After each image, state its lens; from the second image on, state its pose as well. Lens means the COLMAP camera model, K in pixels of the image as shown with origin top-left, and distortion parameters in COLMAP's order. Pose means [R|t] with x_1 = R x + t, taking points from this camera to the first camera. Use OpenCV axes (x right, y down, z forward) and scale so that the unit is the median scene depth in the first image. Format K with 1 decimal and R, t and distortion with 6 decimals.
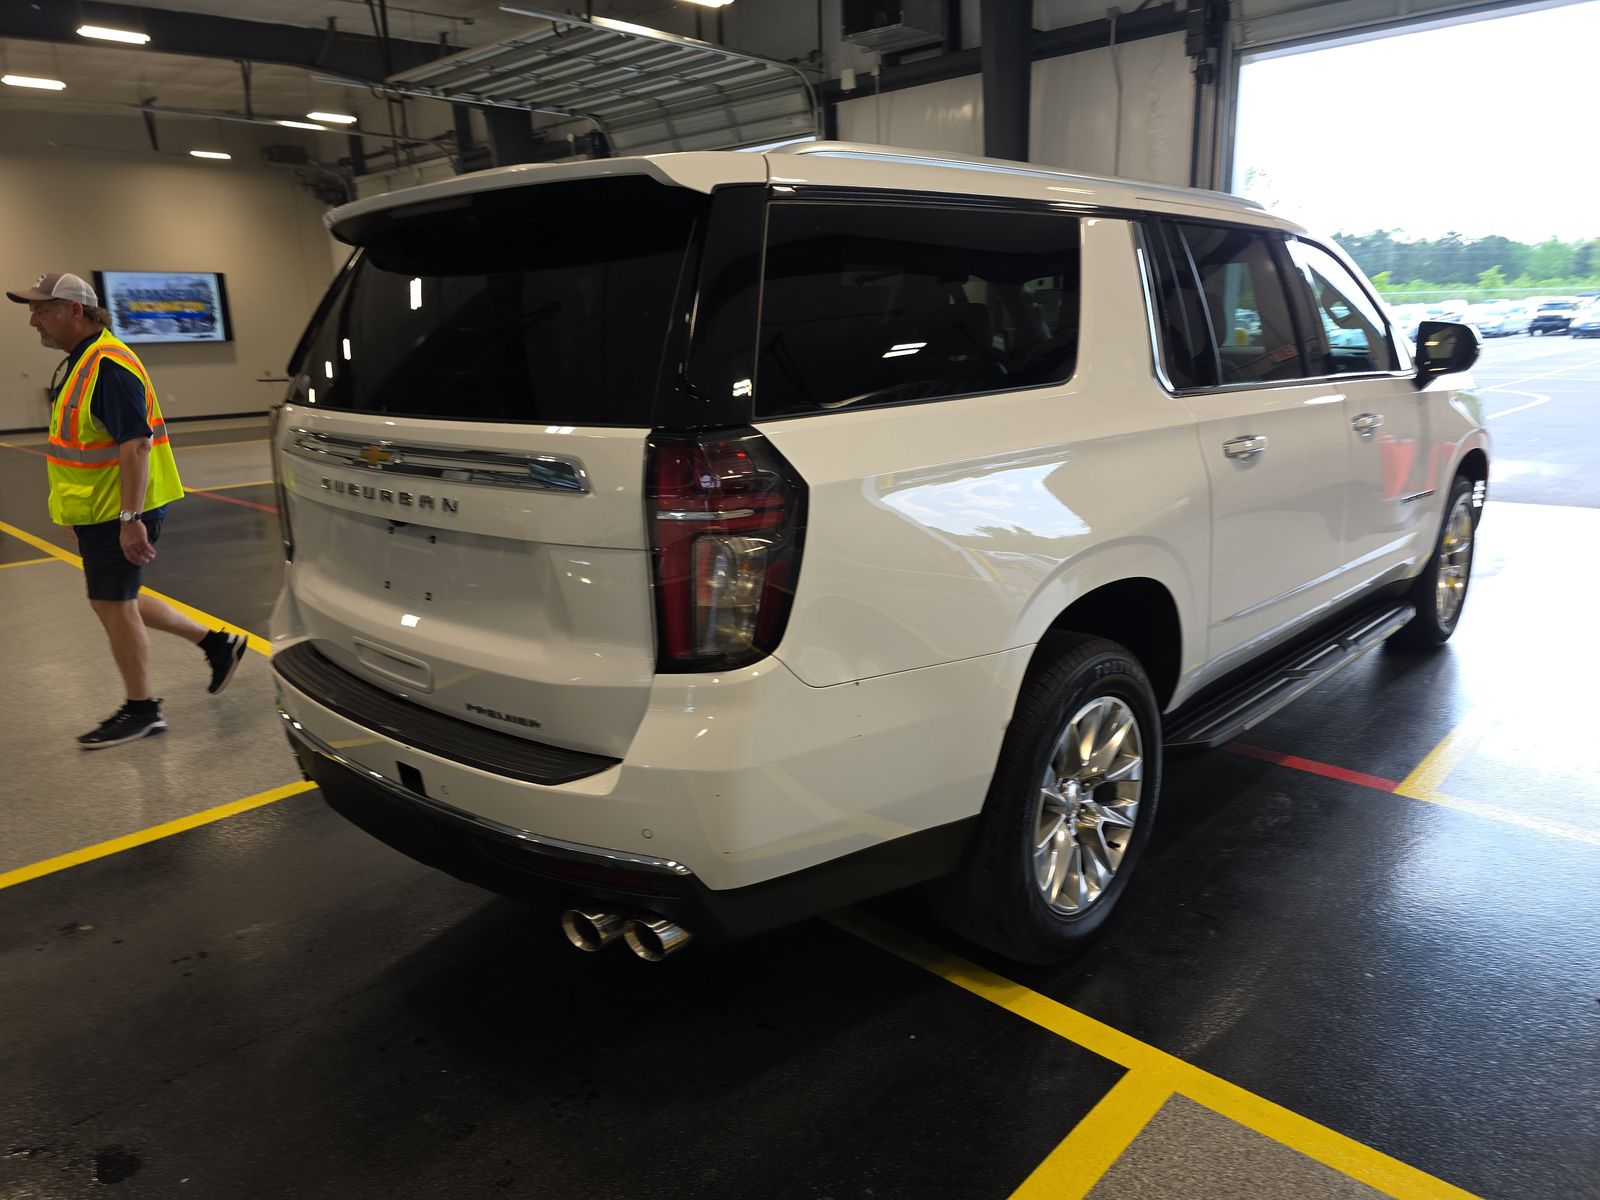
lens RADIAL K [[1094.9, 0, 796.3], [0, 1094.9, 598.8], [0, 0, 1]] dist [0.027992, -0.029468]
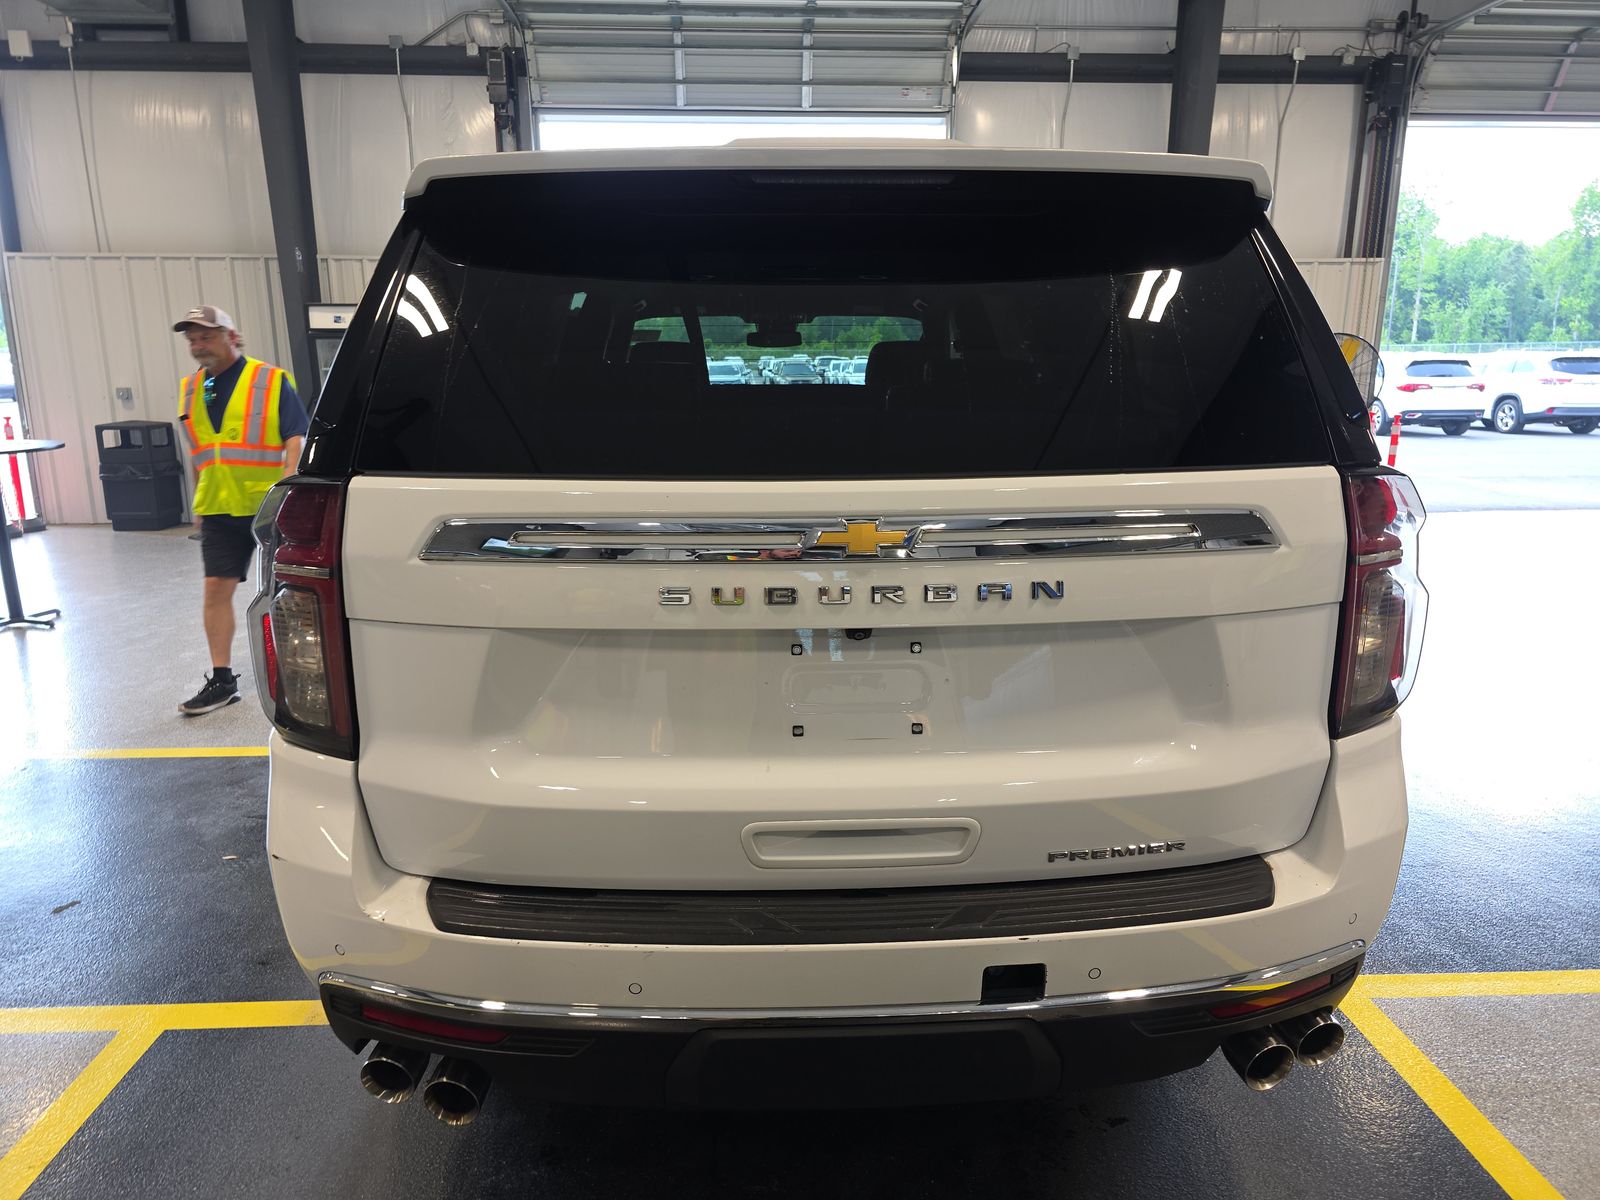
lens RADIAL K [[1094.9, 0, 798.8], [0, 1094.9, 606.5], [0, 0, 1]] dist [0.027992, -0.029468]
pose [[0.688153, -0.131516, 0.713547, -0.229971], [0.157186, 0.987103, 0.030344, -0.029378], [-0.708335, 0.091278, 0.699950, 0.147667]]
